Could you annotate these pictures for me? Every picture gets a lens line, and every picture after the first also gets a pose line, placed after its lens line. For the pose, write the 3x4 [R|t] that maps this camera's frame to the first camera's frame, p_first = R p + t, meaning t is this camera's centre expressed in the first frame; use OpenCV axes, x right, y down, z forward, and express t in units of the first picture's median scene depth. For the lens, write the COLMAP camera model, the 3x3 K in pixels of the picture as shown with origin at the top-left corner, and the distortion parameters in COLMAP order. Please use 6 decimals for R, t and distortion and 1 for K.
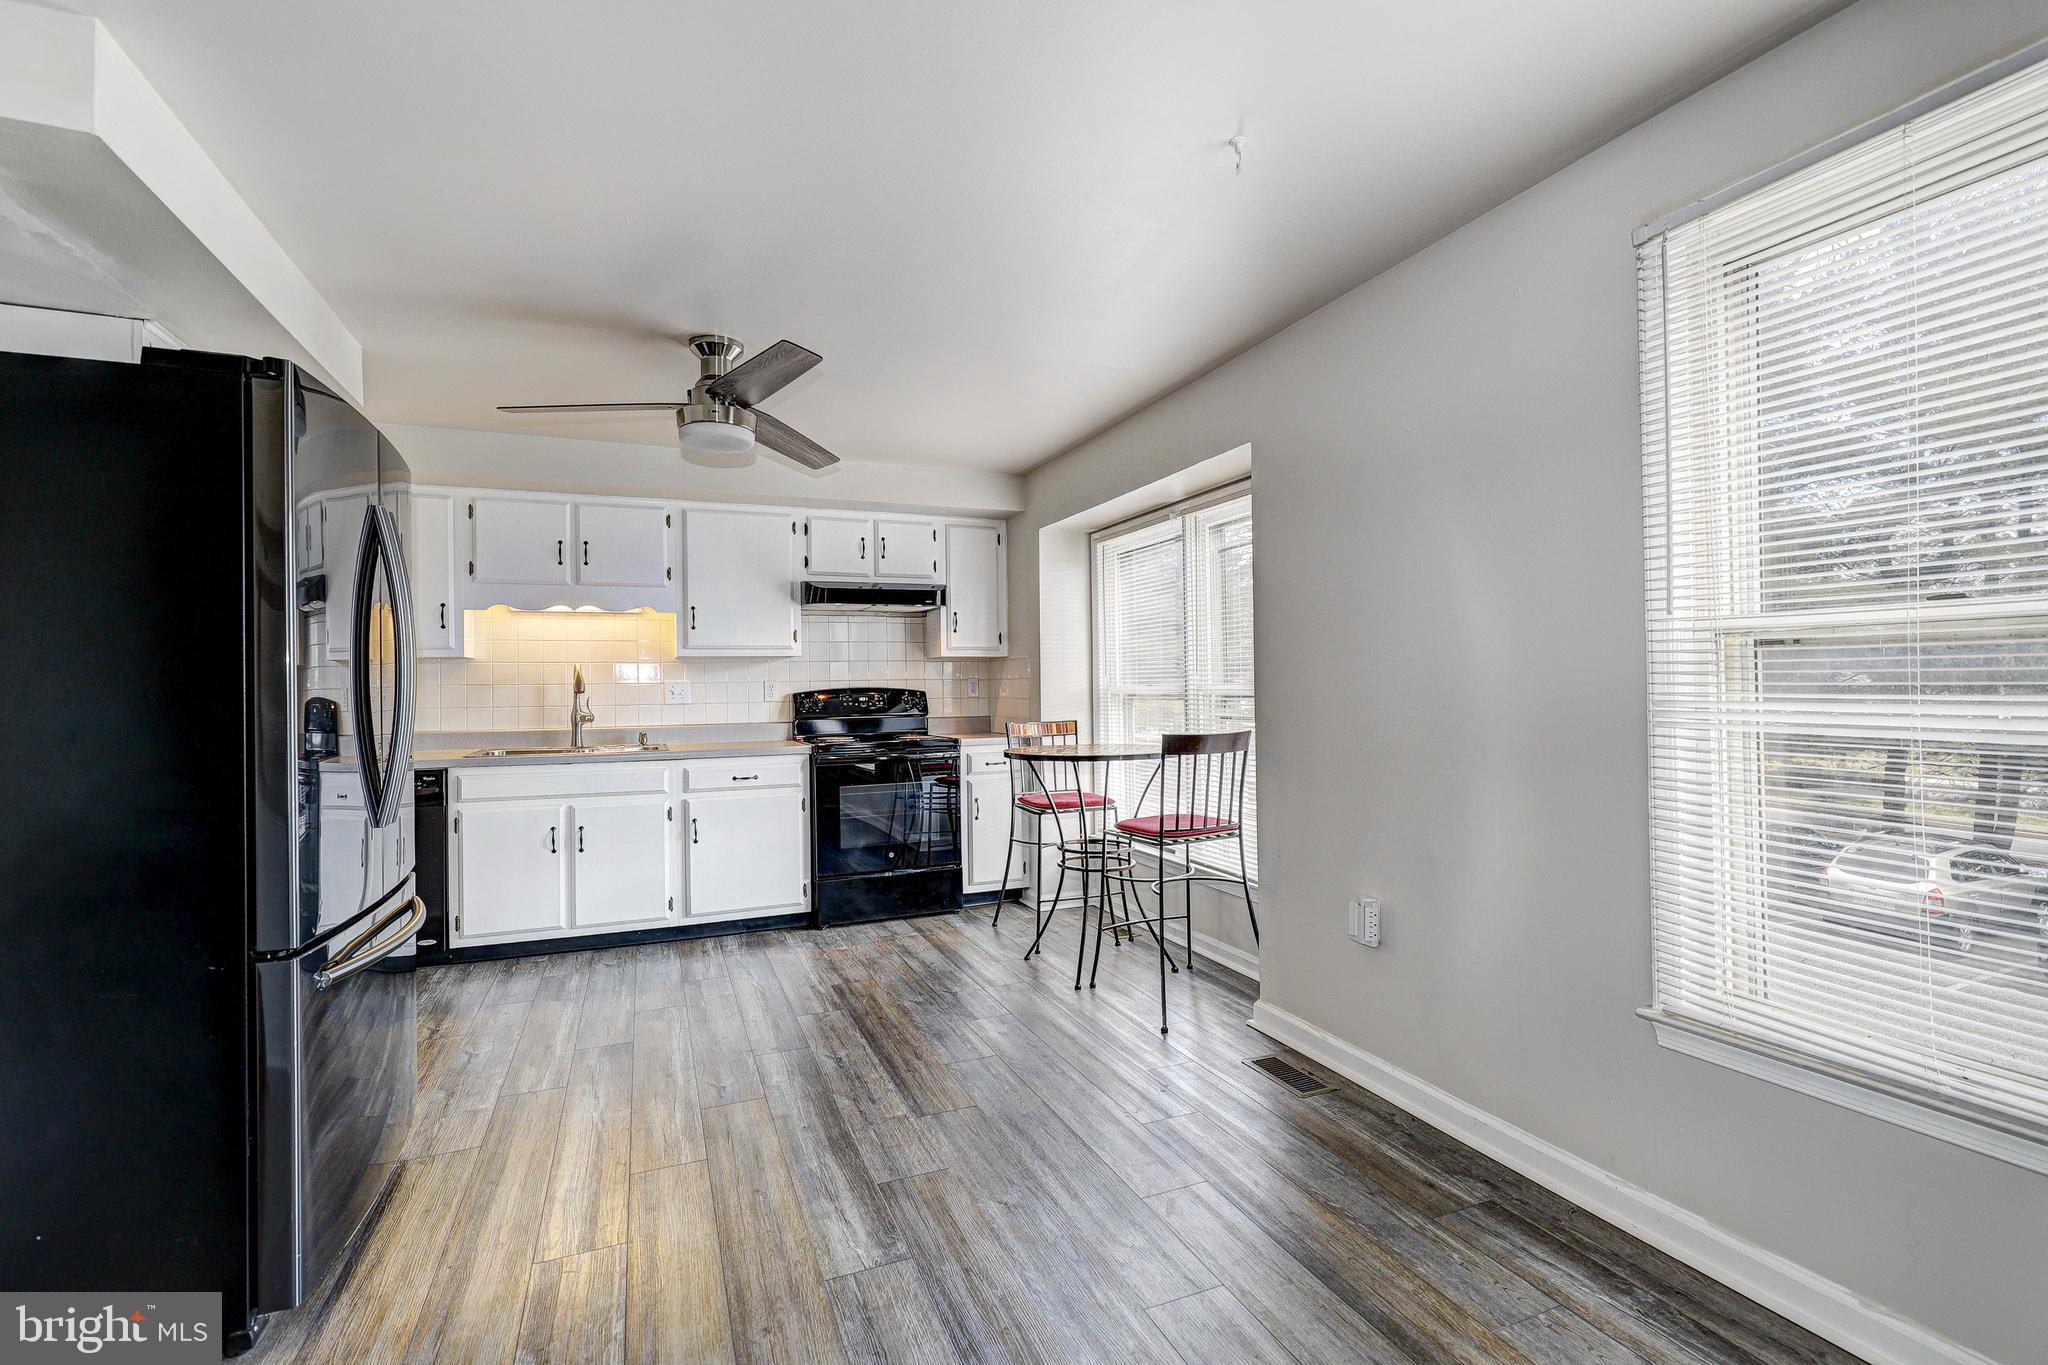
lens RADIAL K [[933.4, 0, 1035.4], [0, 933.4, 678.9], [0, 0, 1]] dist [-0.000656, 0.001065]
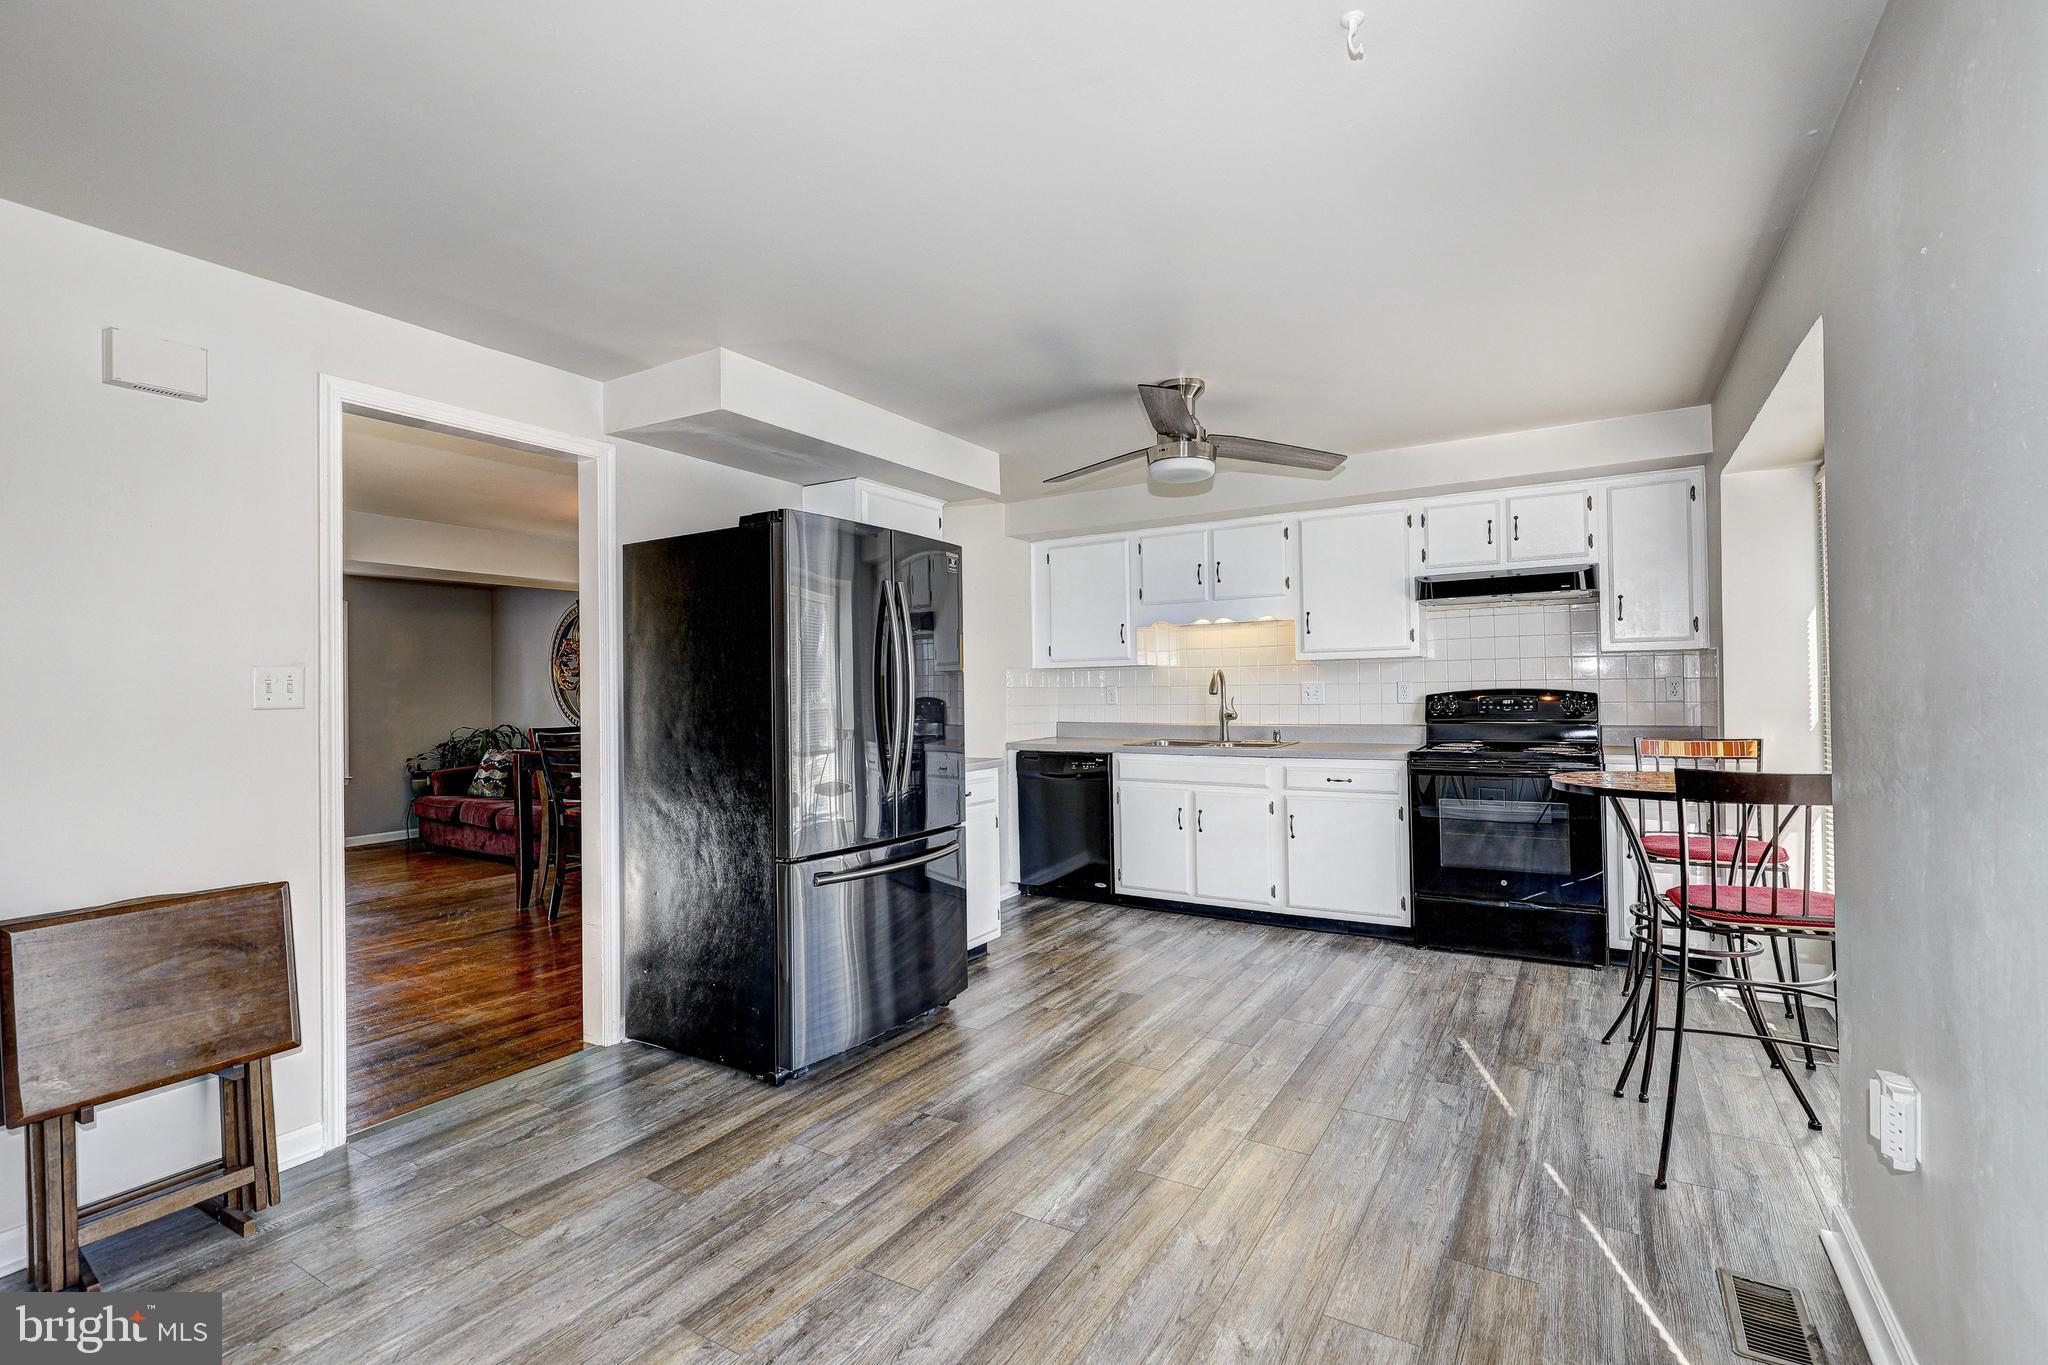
lens RADIAL K [[933.4, 0, 1029.9], [0, 933.4, 679.1], [0, 0, 1]] dist [-0.000656, 0.001065]
pose [[0.581326, -0.003122, -0.813665, 0.332337], [0.015159, 0.999861, 0.006994, -0.016100], [0.813530, -0.016400, 0.581292, 0.152859]]
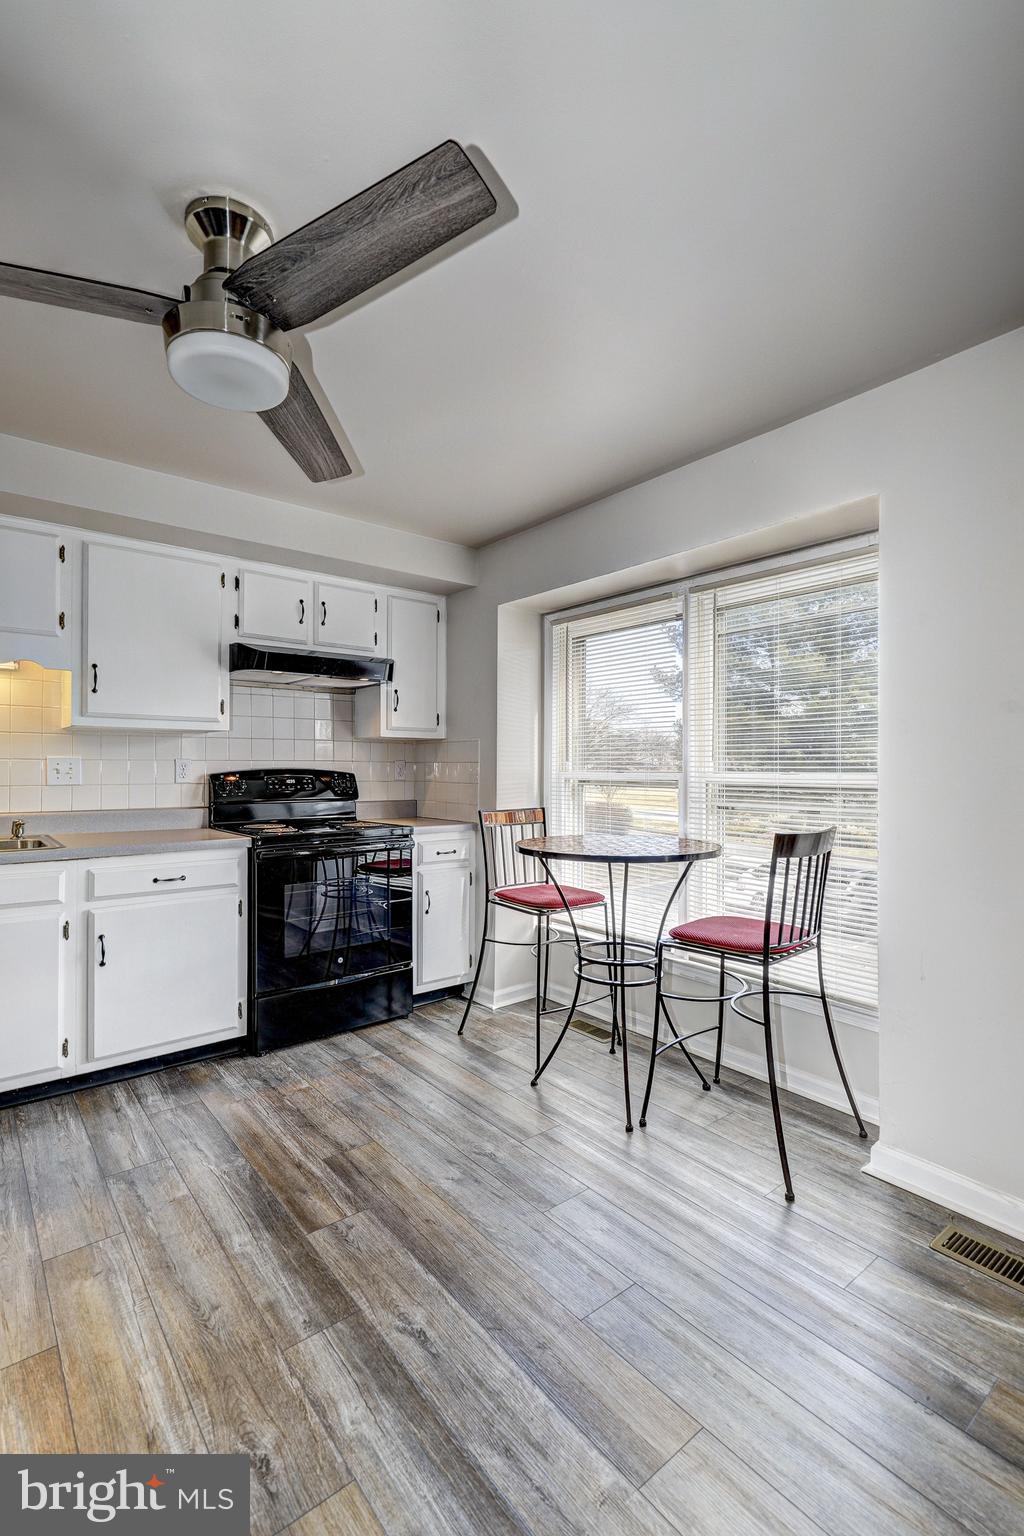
lens RADIAL K [[700.1, 0, 500.9], [0, 700.1, 768.2], [0, 0, 1]] dist [-0.000656, 0.001065]
pose [[0.963295, 0.018687, 0.267793, -0.210266], [-0.020731, 0.999774, 0.004805, 0.001568], [-0.267642, -0.010180, 0.963465, 0.363220]]
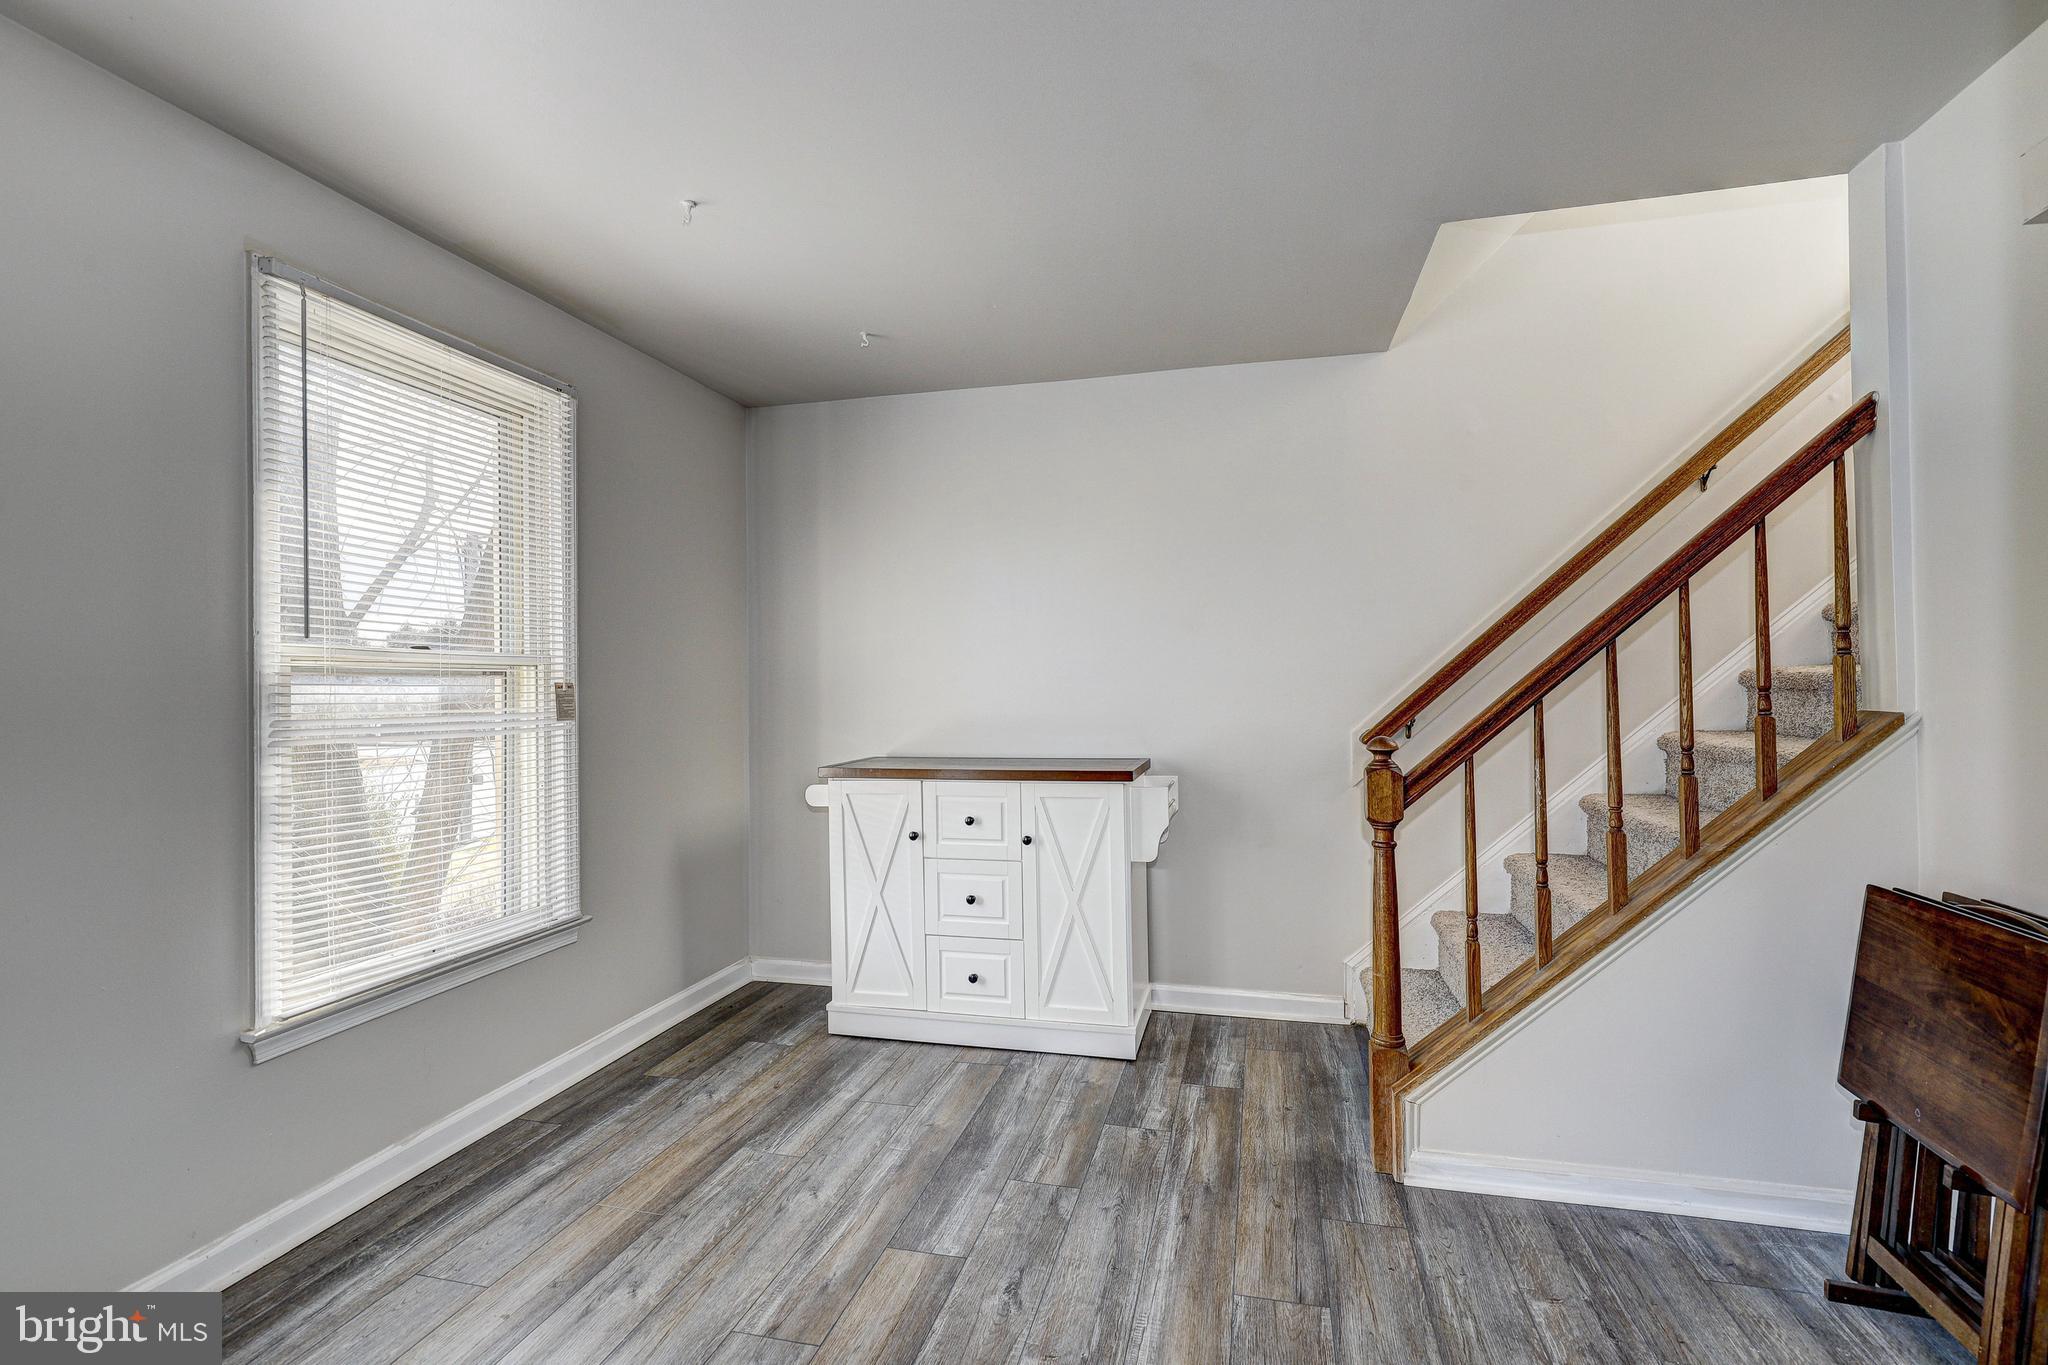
lens RADIAL K [[933.4, 0, 1021.9], [0, 933.4, 678.8], [0, 0, 1]] dist [-0.000656, 0.001065]
pose [[-0.788822, 0.023435, 0.614174, -0.283957], [0.016473, 0.999720, -0.016988, 0.003254], [-0.614400, -0.003283, -0.788988, 0.598461]]
